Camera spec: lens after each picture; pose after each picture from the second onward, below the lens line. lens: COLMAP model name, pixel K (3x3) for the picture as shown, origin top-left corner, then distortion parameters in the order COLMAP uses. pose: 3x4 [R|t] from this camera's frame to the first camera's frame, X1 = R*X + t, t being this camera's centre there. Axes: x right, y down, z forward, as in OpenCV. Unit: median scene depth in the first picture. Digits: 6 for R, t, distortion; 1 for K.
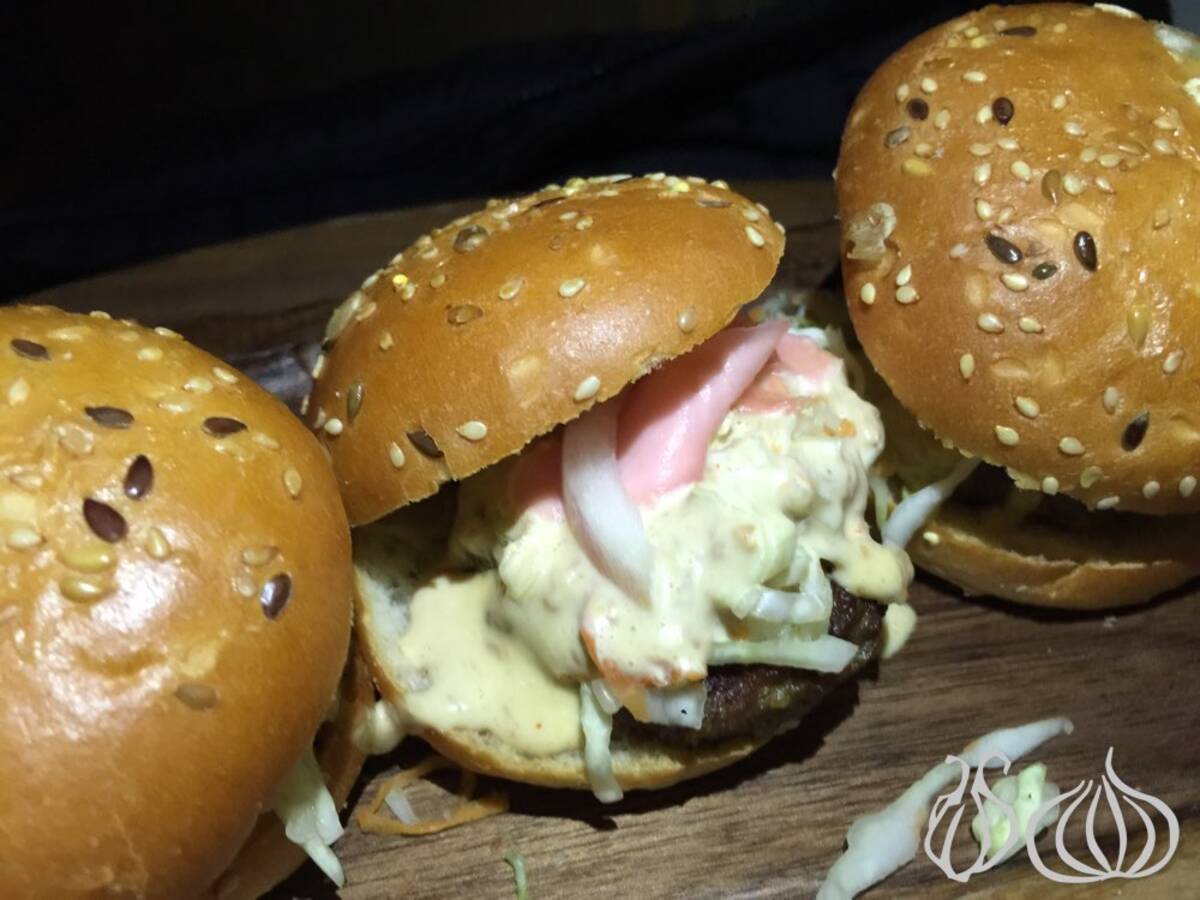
lens RADIAL K [[1084.3, 0, 600.0], [0, 1084.3, 450.0], [0, 0, 1]] dist [0.088935, -0.143663]
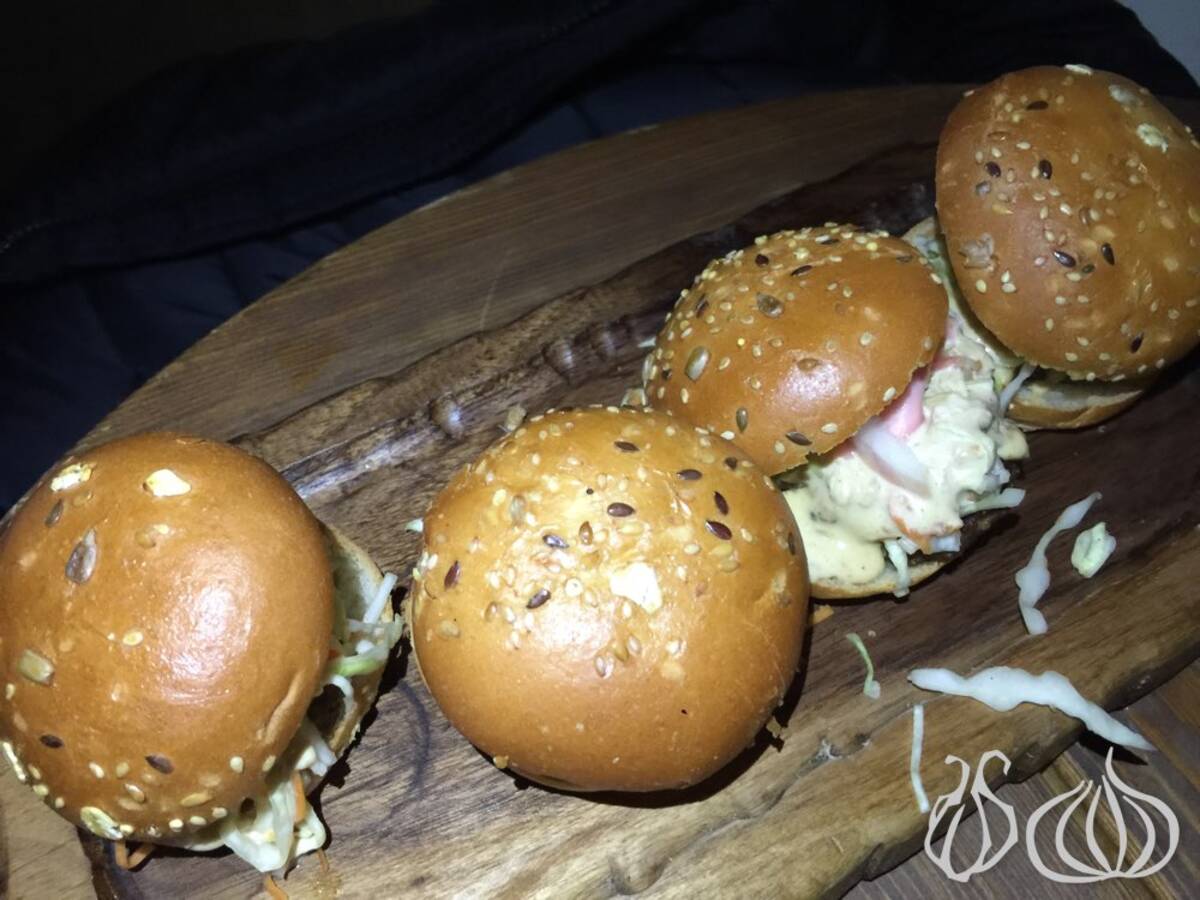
lens RADIAL K [[1077.6, 0, 600.0], [0, 1077.6, 450.0], [0, 0, 1]] dist [0.037116, 0.000563]
pose [[0.960792, -0.222164, 0.165897, -0.720084], [0.182263, 0.956941, 0.225931, -0.418969], [-0.208948, -0.186836, 0.959913, -0.604354]]
